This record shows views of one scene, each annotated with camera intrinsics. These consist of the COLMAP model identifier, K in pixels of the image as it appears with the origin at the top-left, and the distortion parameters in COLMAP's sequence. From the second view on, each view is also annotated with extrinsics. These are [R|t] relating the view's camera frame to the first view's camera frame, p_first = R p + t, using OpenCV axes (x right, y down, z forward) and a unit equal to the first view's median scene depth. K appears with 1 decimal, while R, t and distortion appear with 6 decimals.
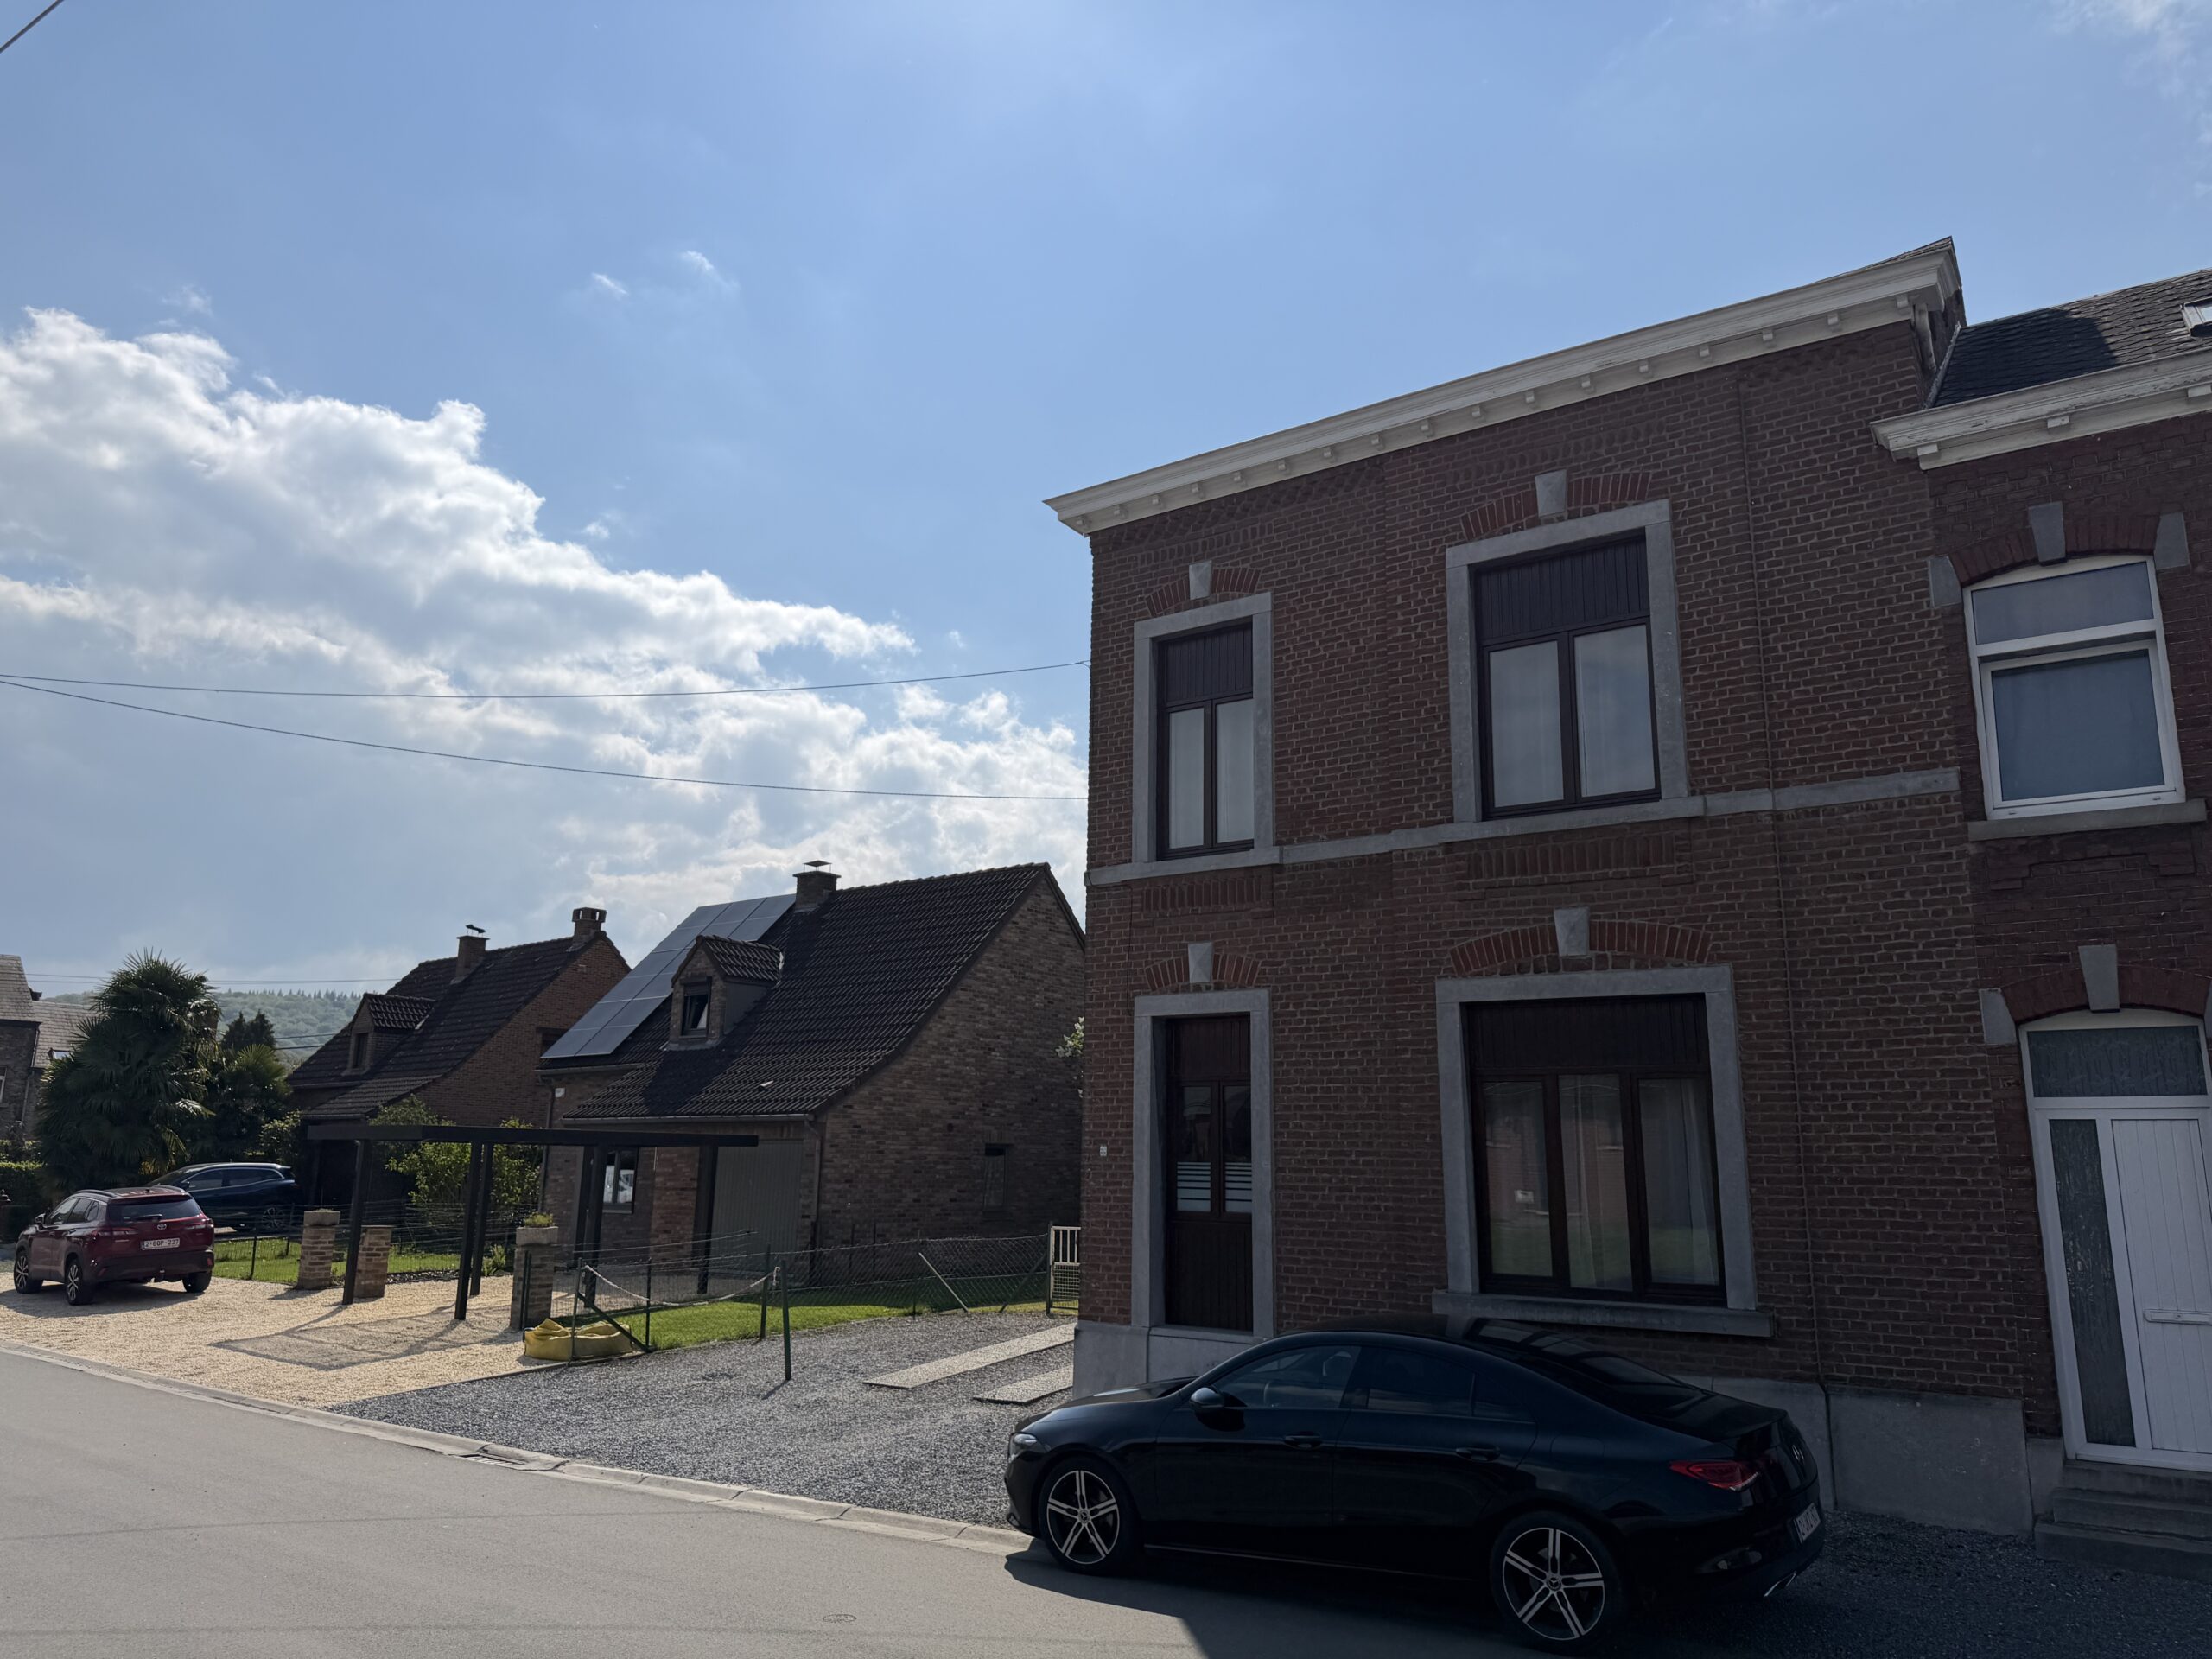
lens RADIAL K [[1569.3, 0, 1092.5], [0, 1569.3, 835.3], [0, 0, 1]] dist [0.114730, -0.006968]
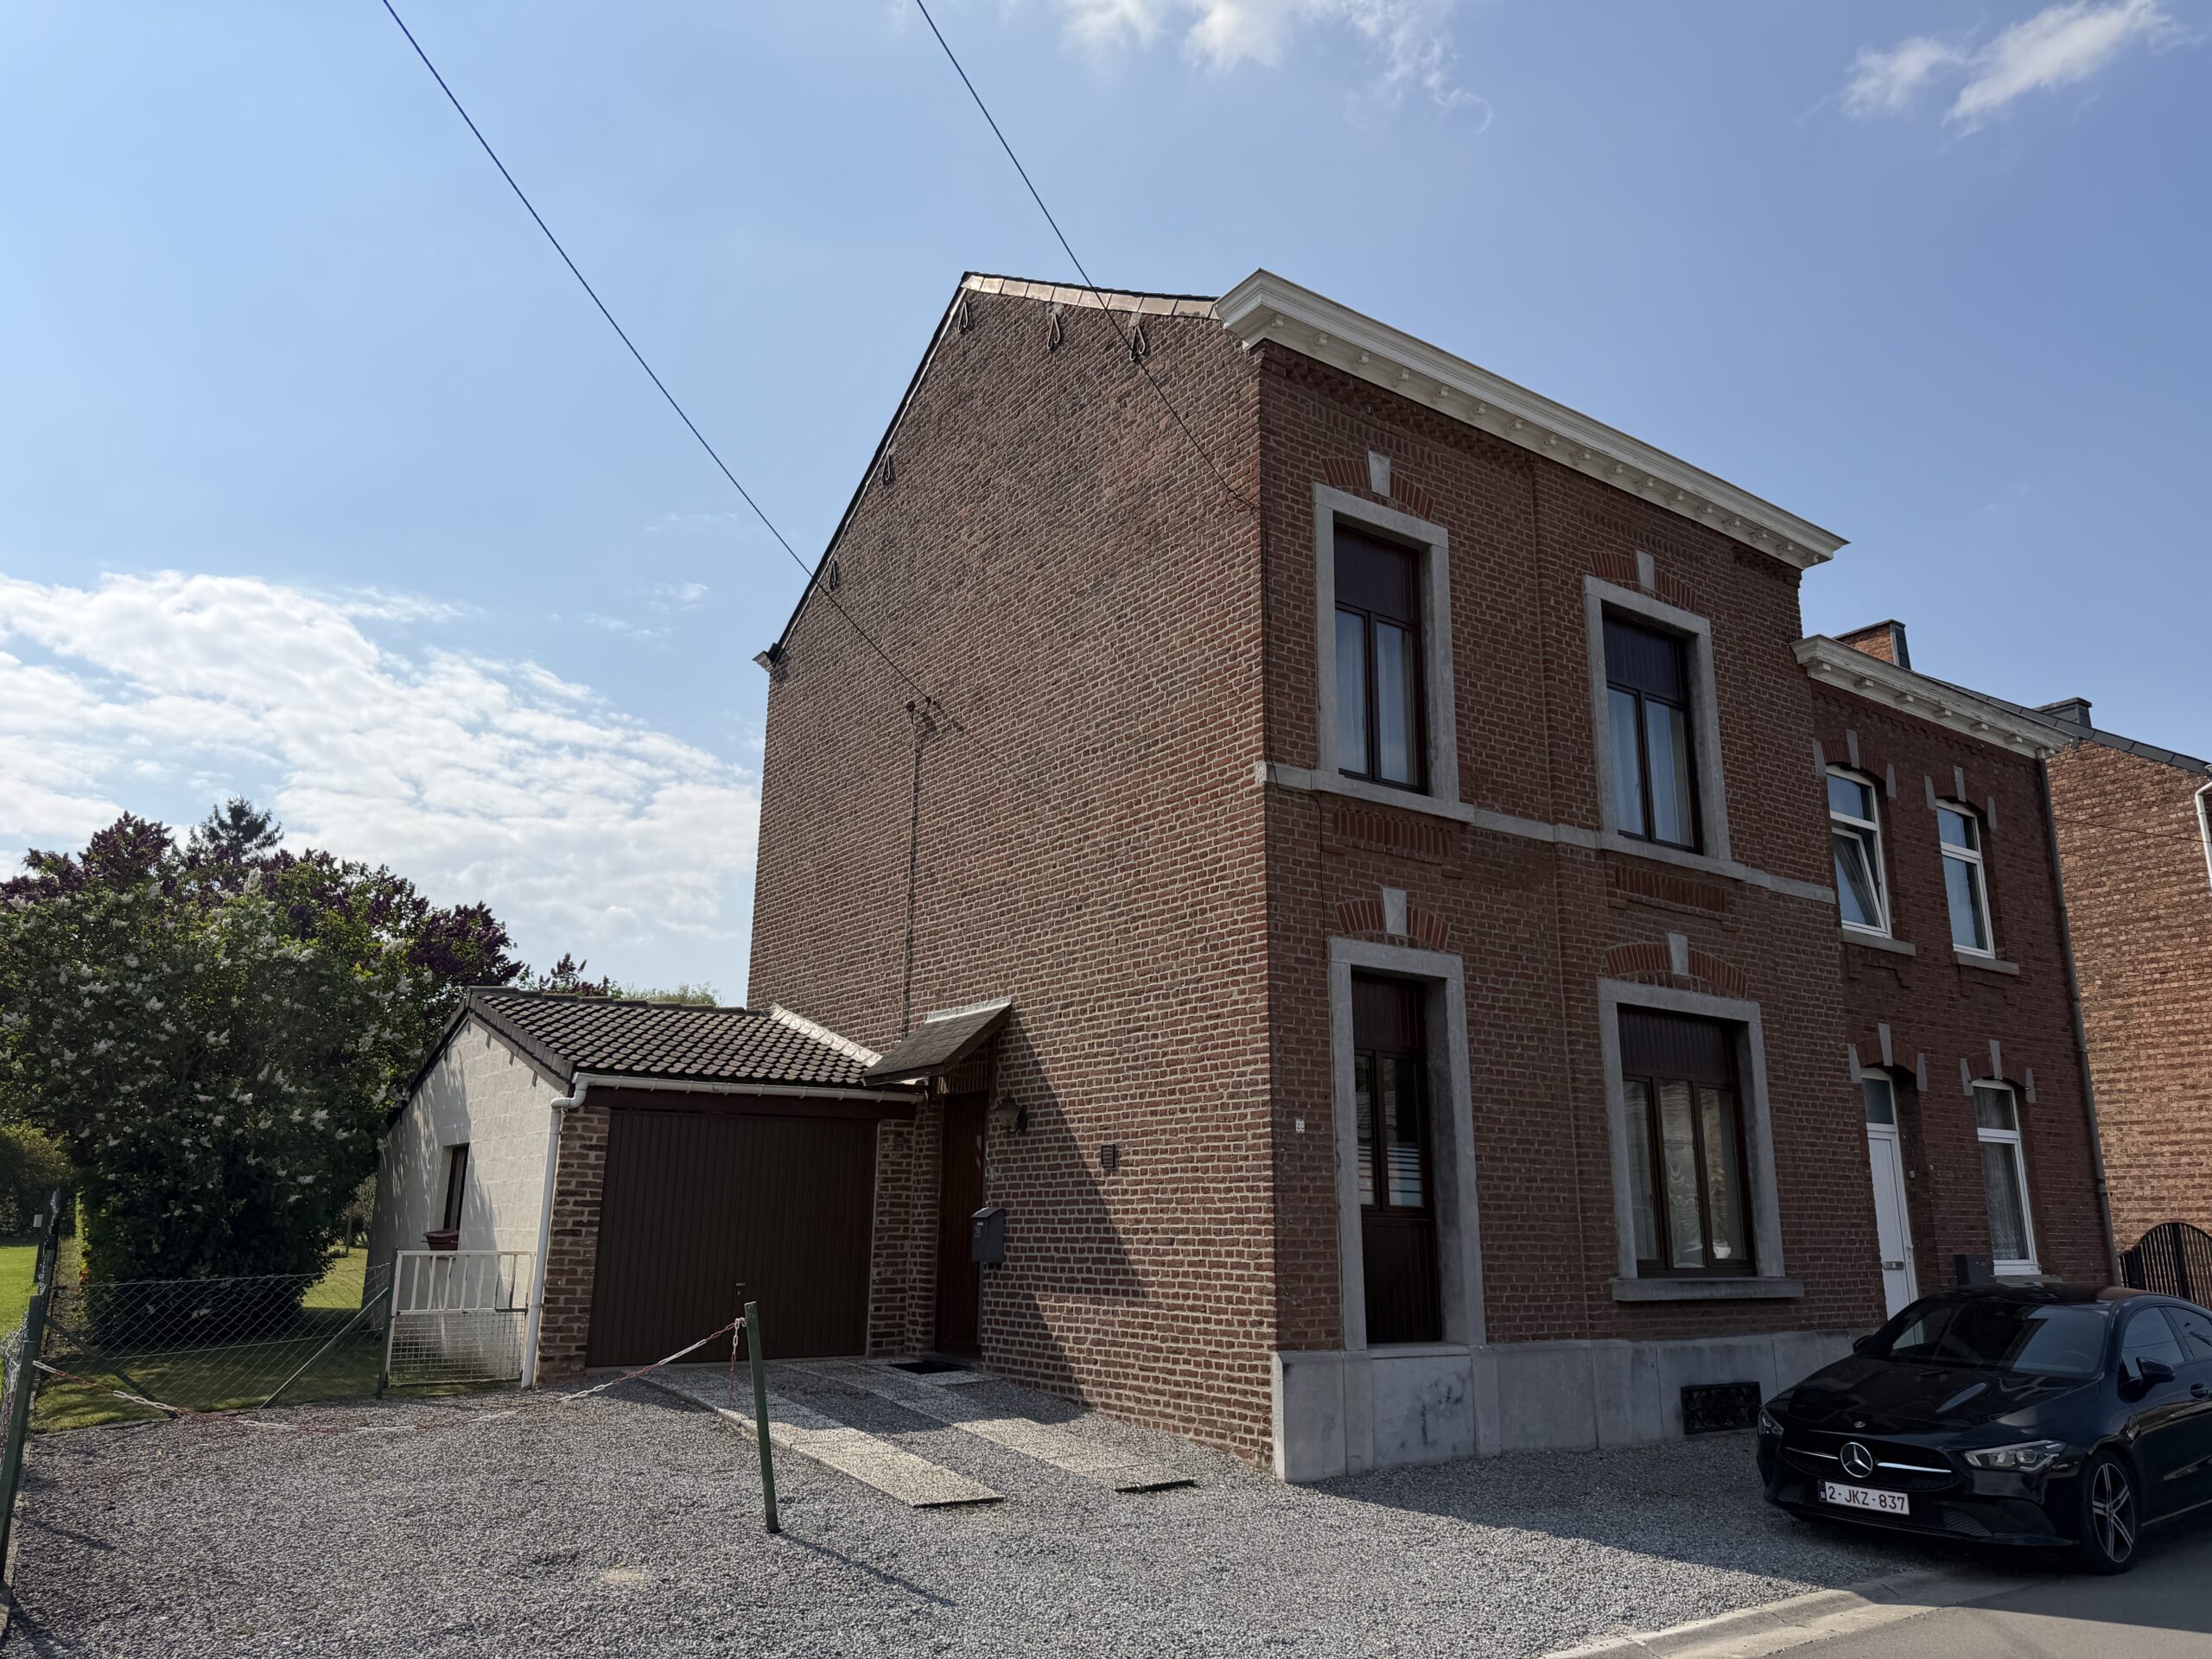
lens RADIAL K [[1554.1, 0, 1106.0], [0, 1554.1, 829.5], [0, 0, 1]] dist [0.133119, -0.172714]
pose [[0.337737, 0.219143, 0.915374, -0.810959], [-0.203311, 0.966545, -0.156380, 0.213431], [-0.919021, -0.133290, 0.370992, 0.883465]]
